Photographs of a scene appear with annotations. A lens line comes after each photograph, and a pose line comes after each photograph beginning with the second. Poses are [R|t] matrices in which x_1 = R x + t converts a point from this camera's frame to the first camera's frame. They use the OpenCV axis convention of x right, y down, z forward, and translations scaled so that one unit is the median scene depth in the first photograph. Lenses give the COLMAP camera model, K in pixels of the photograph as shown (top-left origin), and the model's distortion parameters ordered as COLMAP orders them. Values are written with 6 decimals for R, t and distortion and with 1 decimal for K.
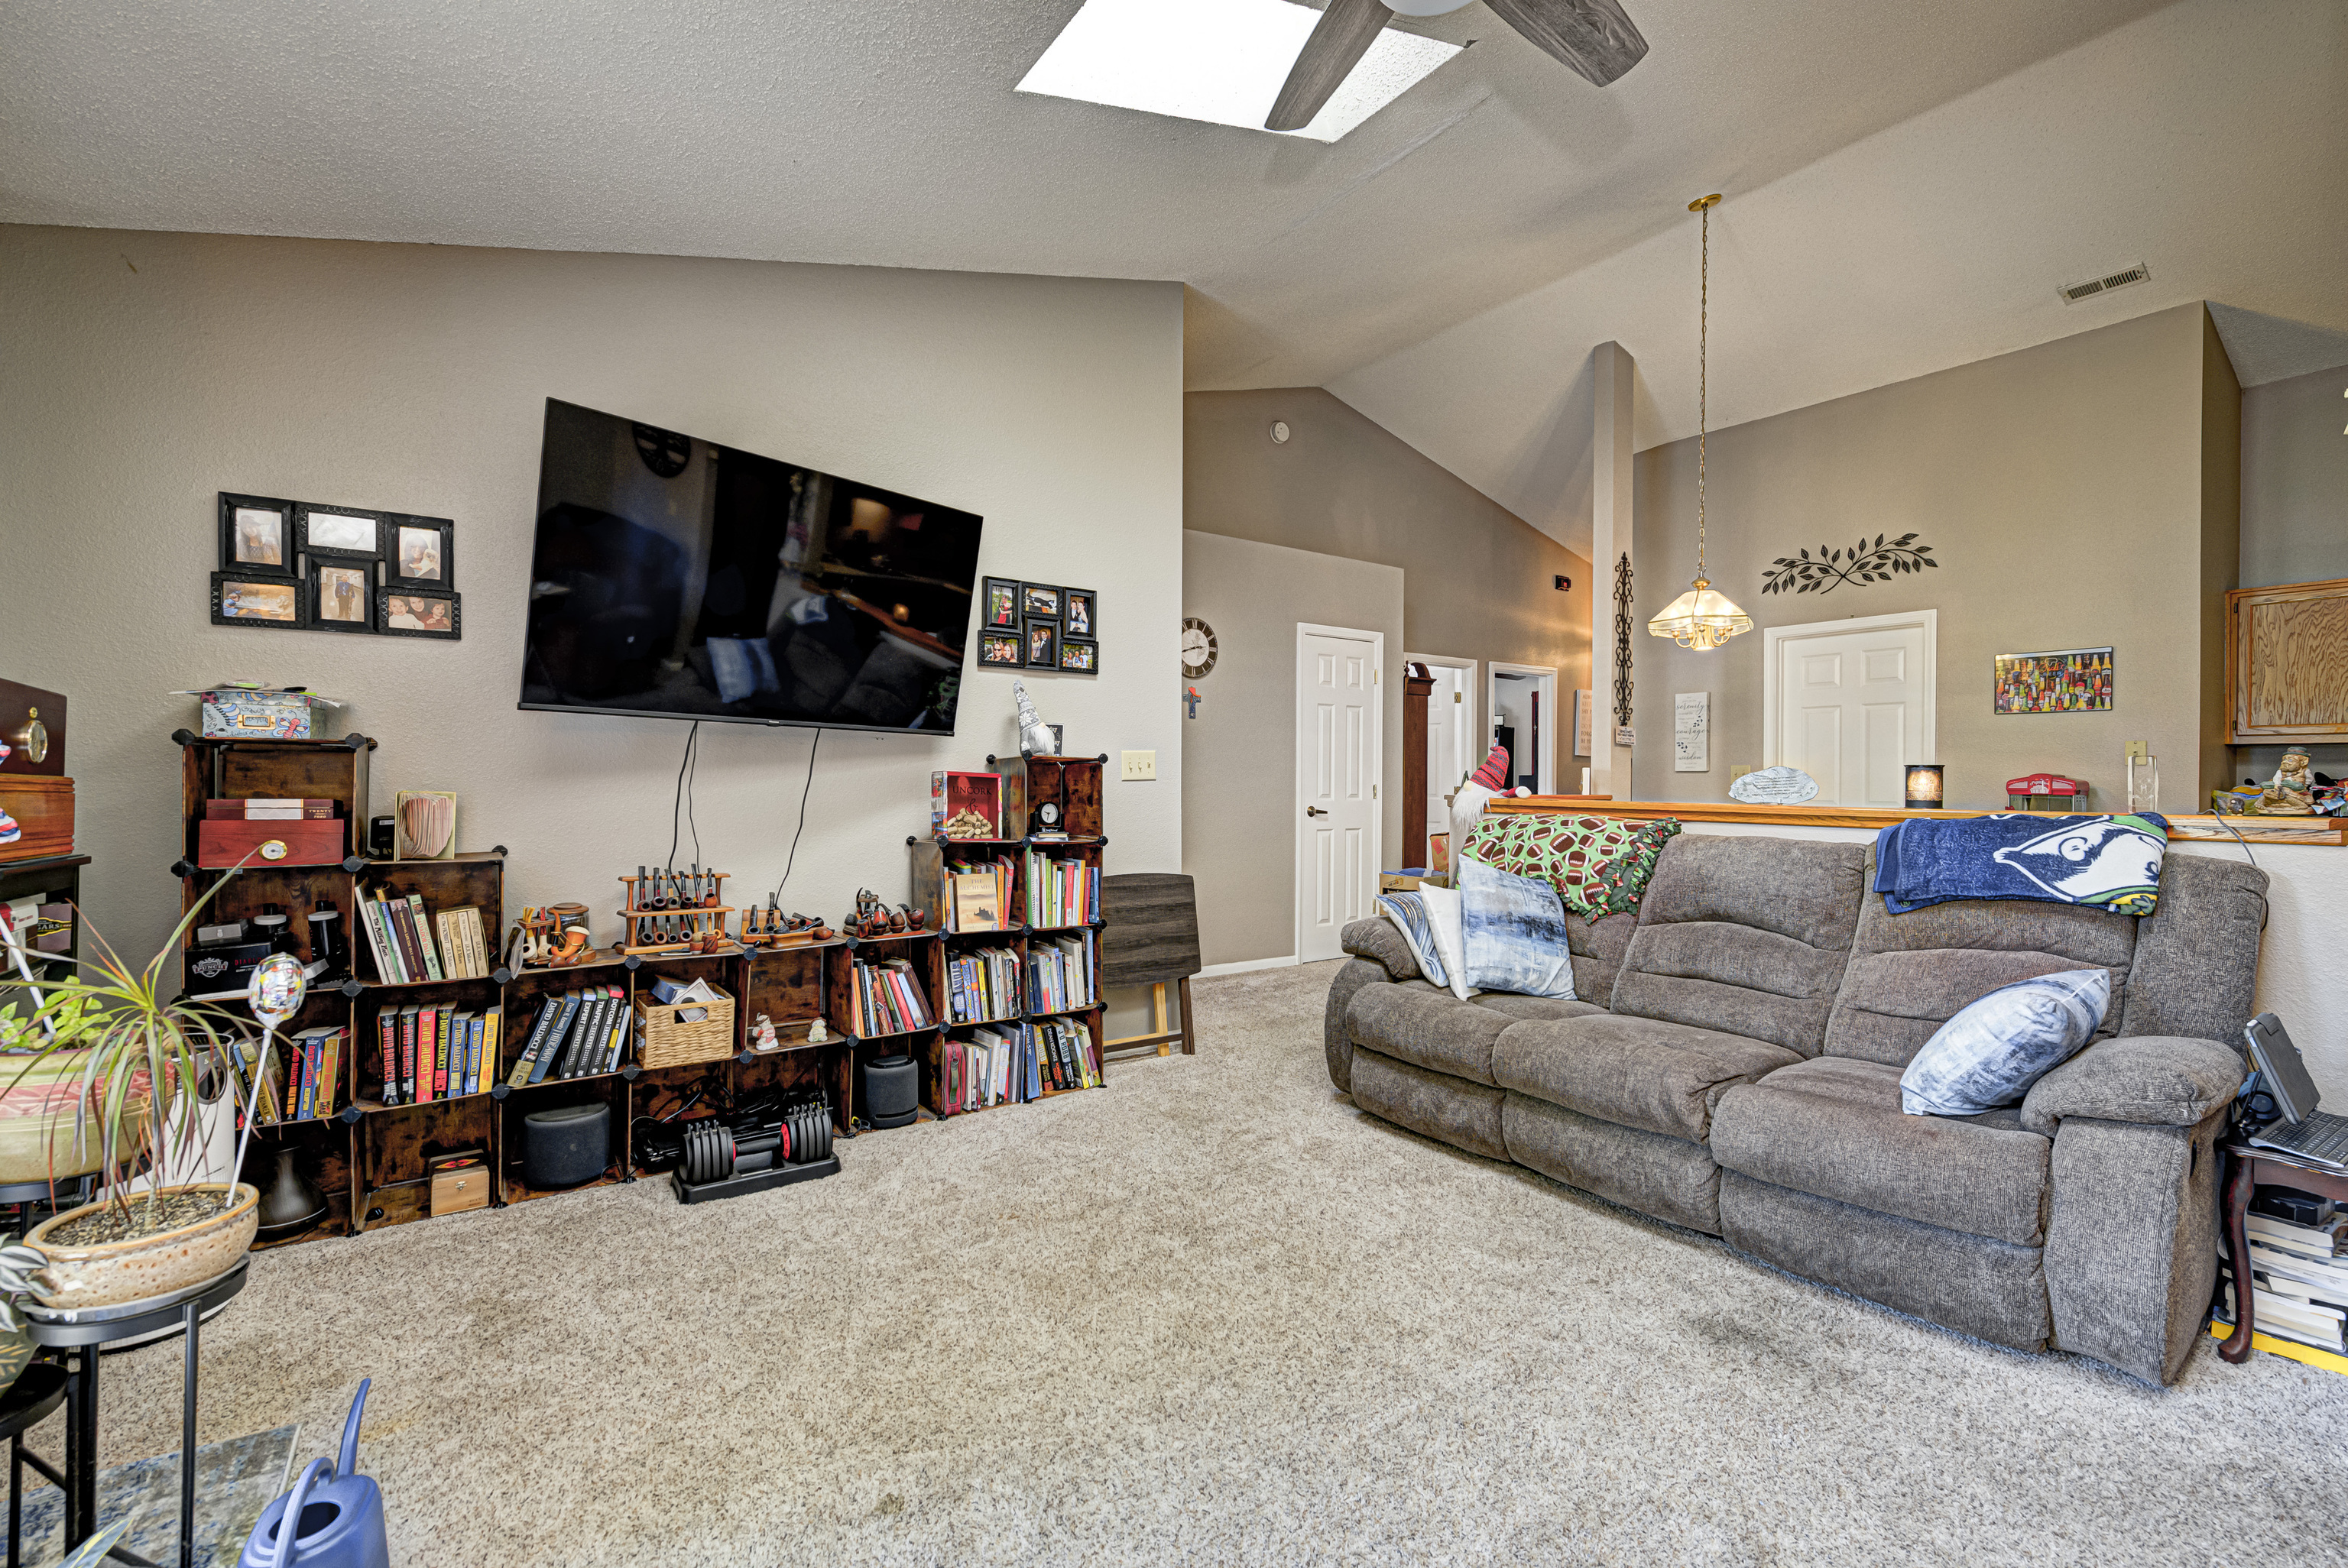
lens RADIAL K [[1001.5, 0, 1171.8], [0, 1001.5, 783.0], [0, 0, 1]] dist [0.000812, -0.002939]
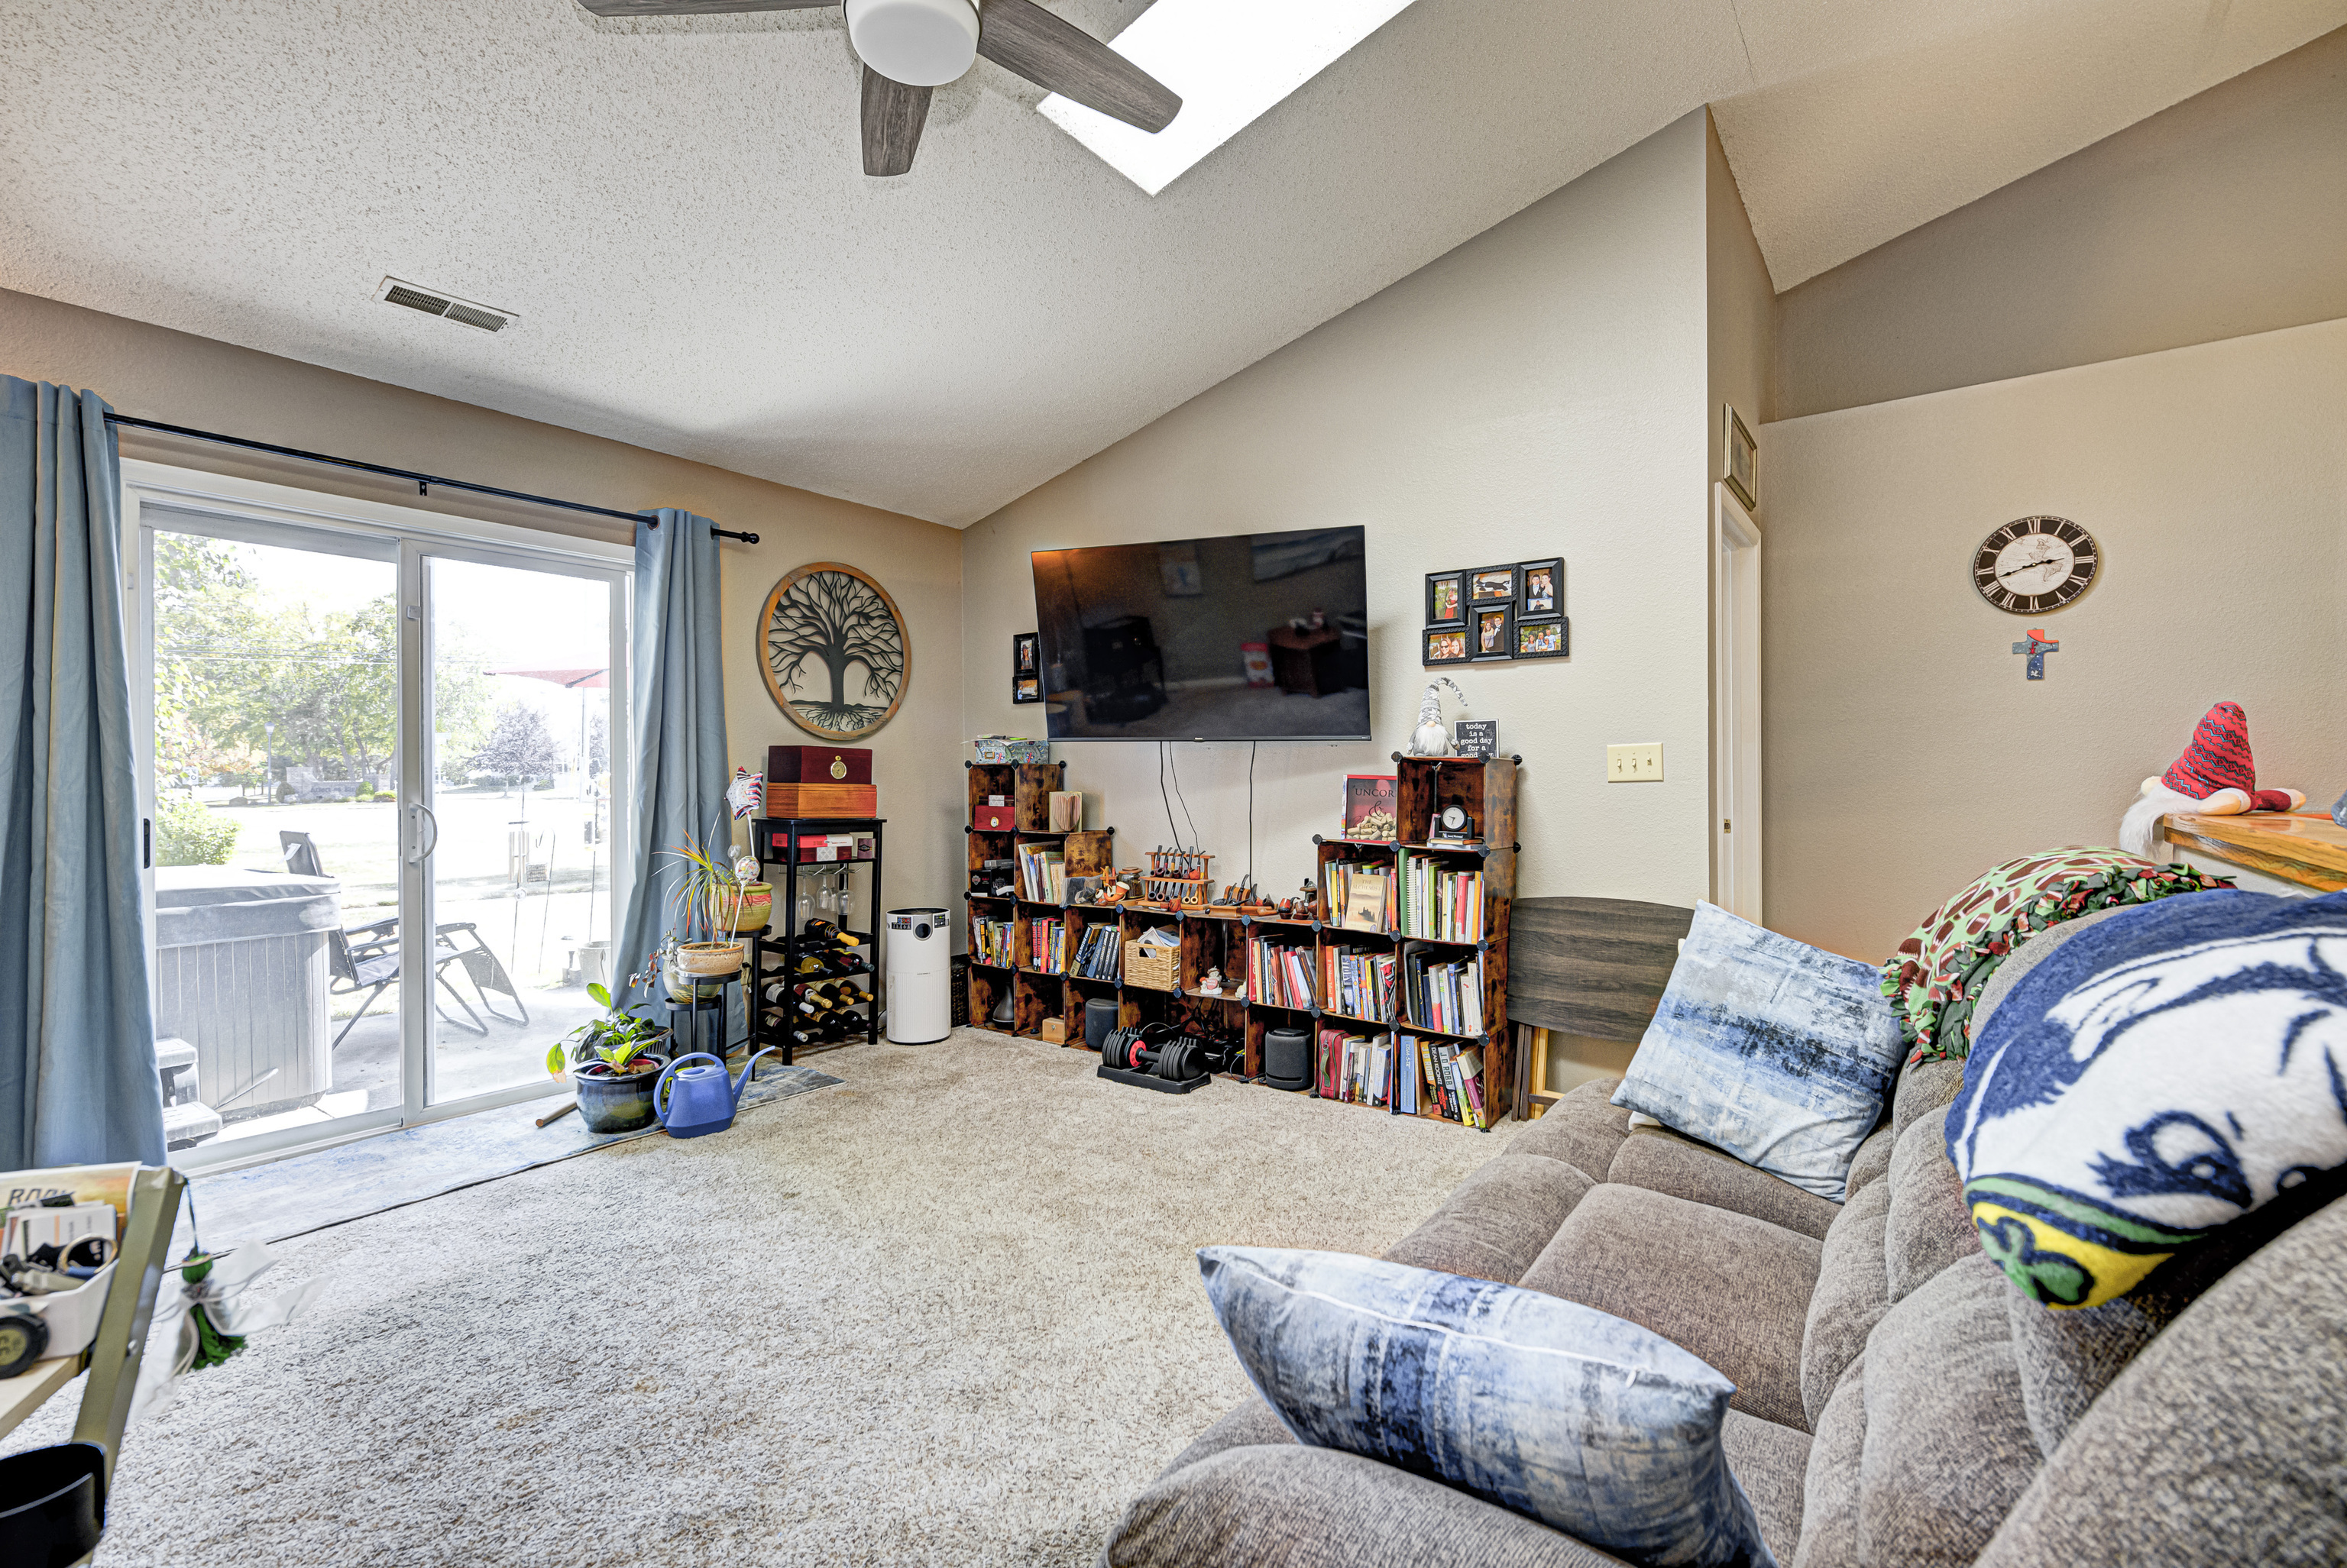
lens RADIAL K [[1050.9, 0, 1173.5], [0, 1050.9, 784.0], [0, 0, 1]] dist [0.003832, -0.000262]
pose [[0.316208, -0.005022, -0.948677, 0.783961], [0.001858, 0.999987, -0.004674, 0.003109], [0.948688, -0.000285, 0.316213, 0.487348]]
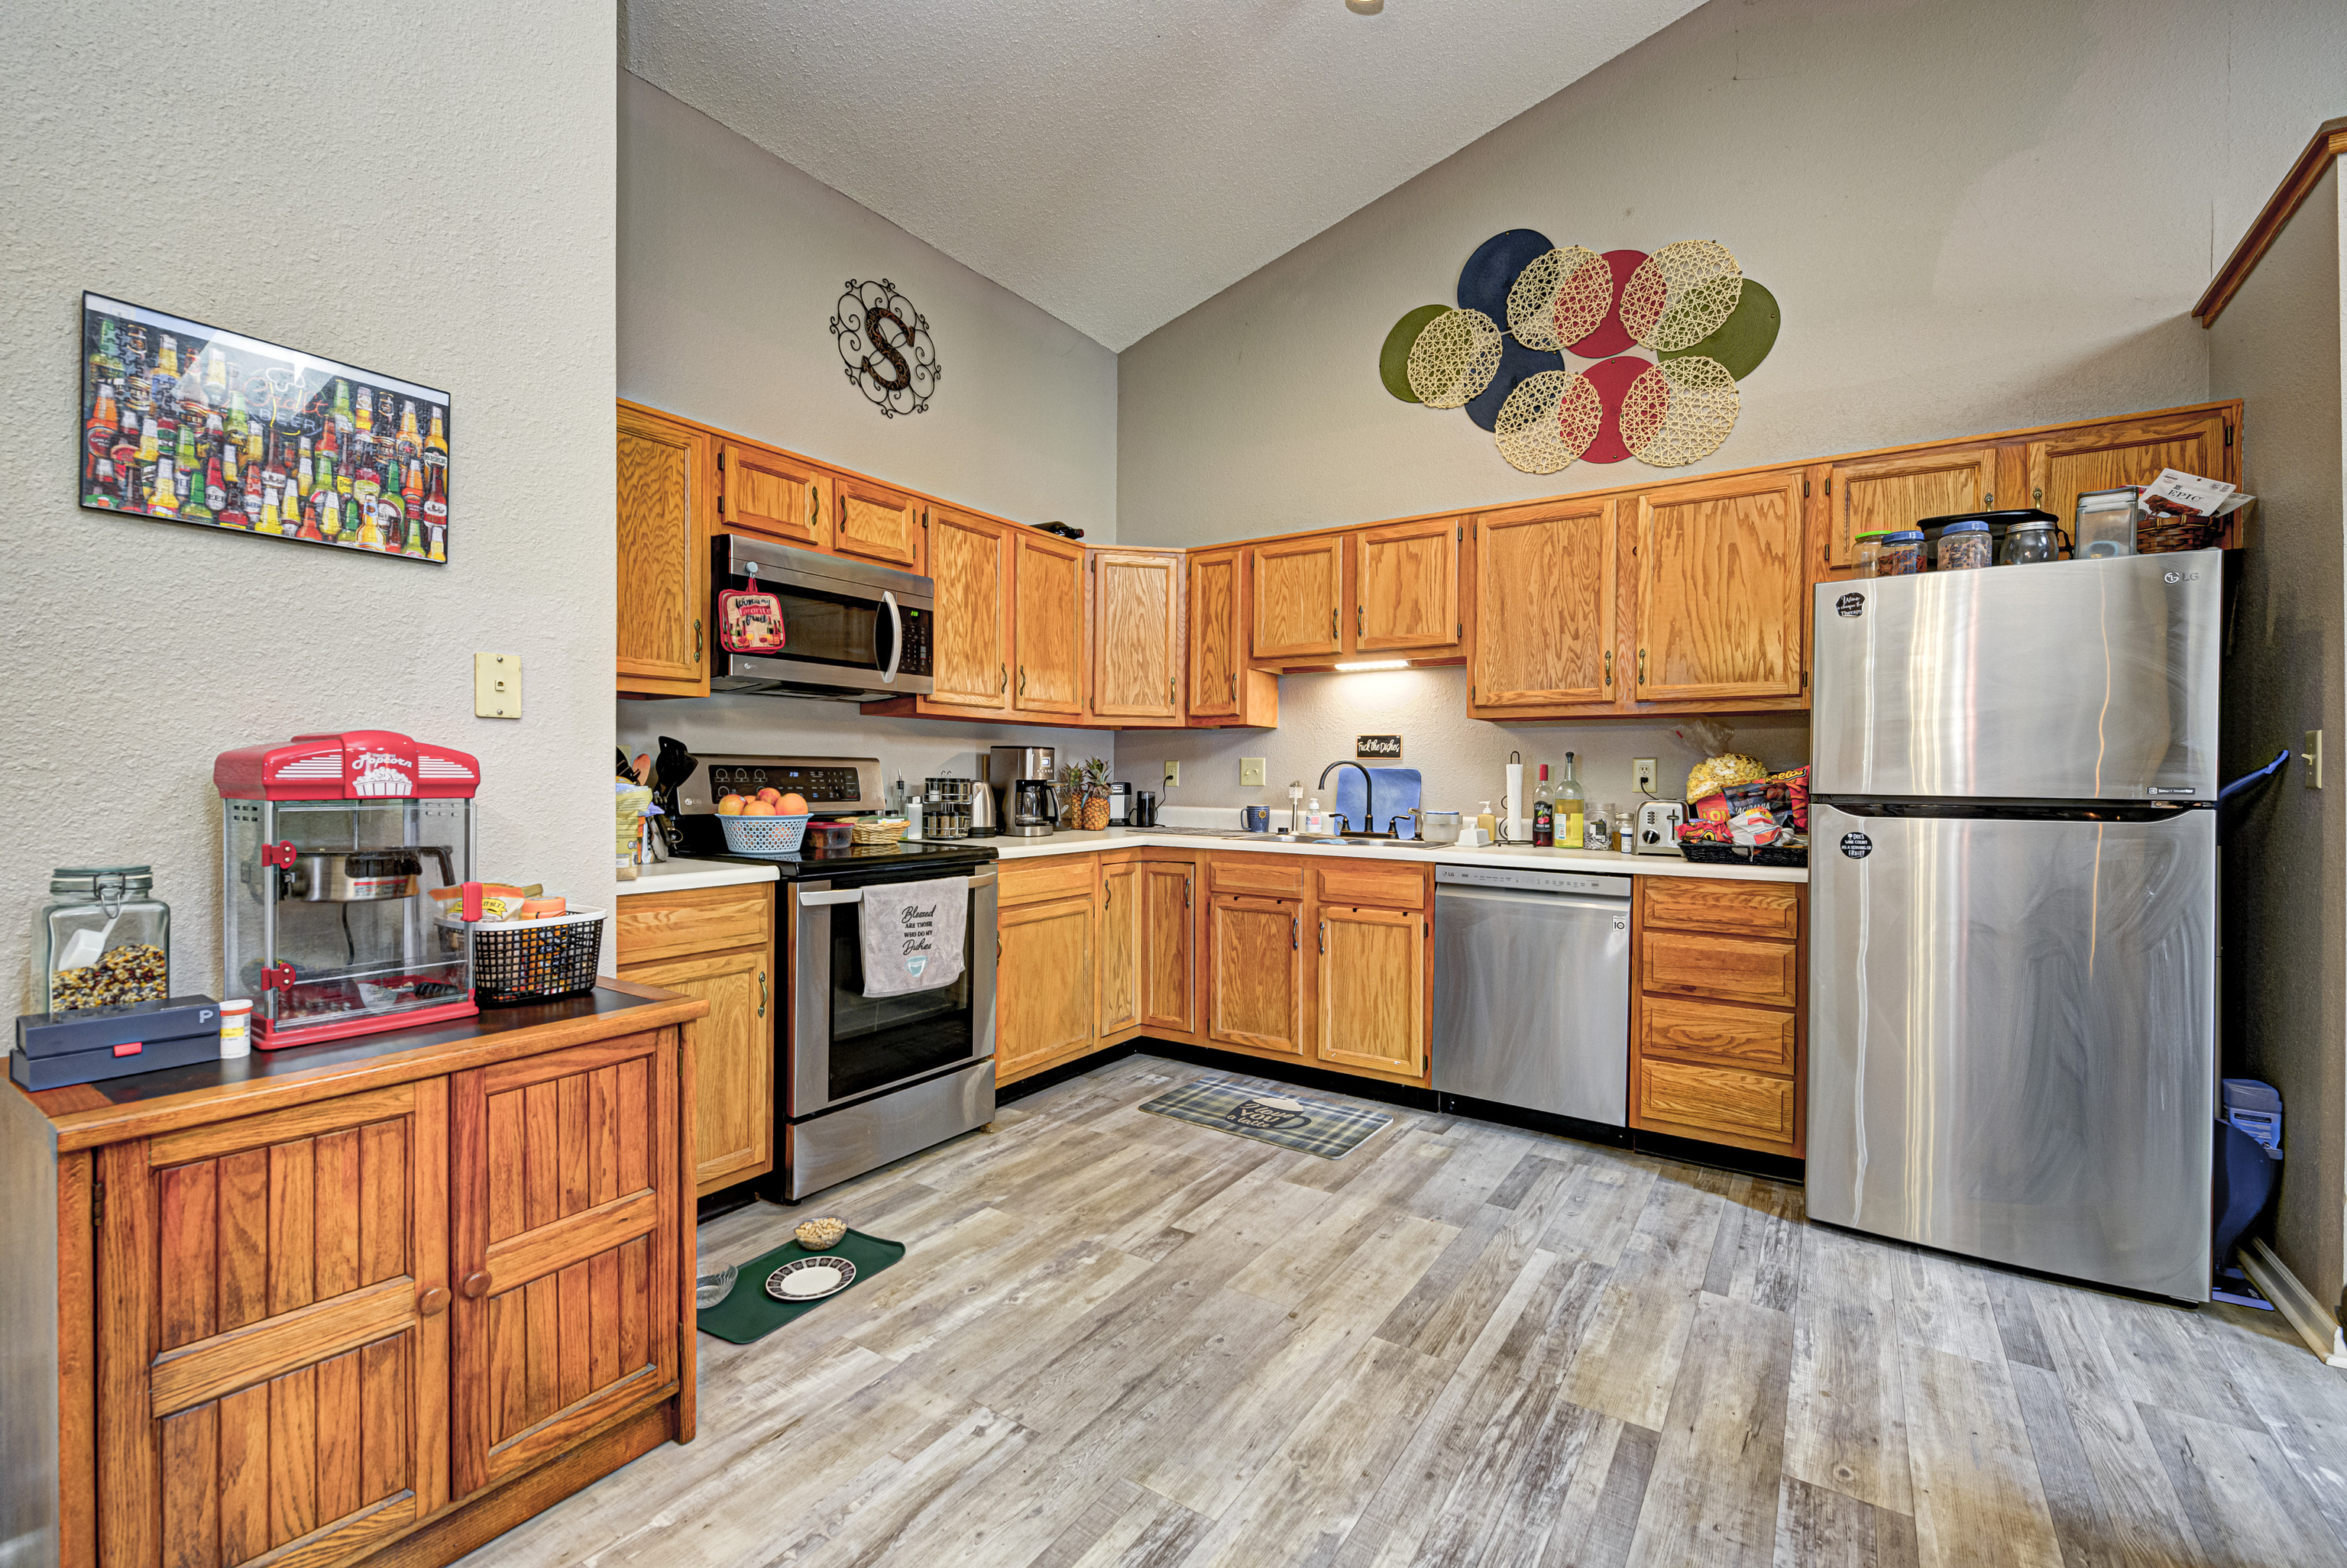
lens RADIAL K [[1001.0, 0, 1171.3], [0, 1001.0, 783.0], [0, 0, 1]] dist [0.000812, -0.002939]
pose [[-0.365709, -0.016809, 0.930577, 0.711520], [-0.005963, 0.999859, 0.015717, 0.000813], [-0.930710, 0.000199, -0.365758, 1.276056]]
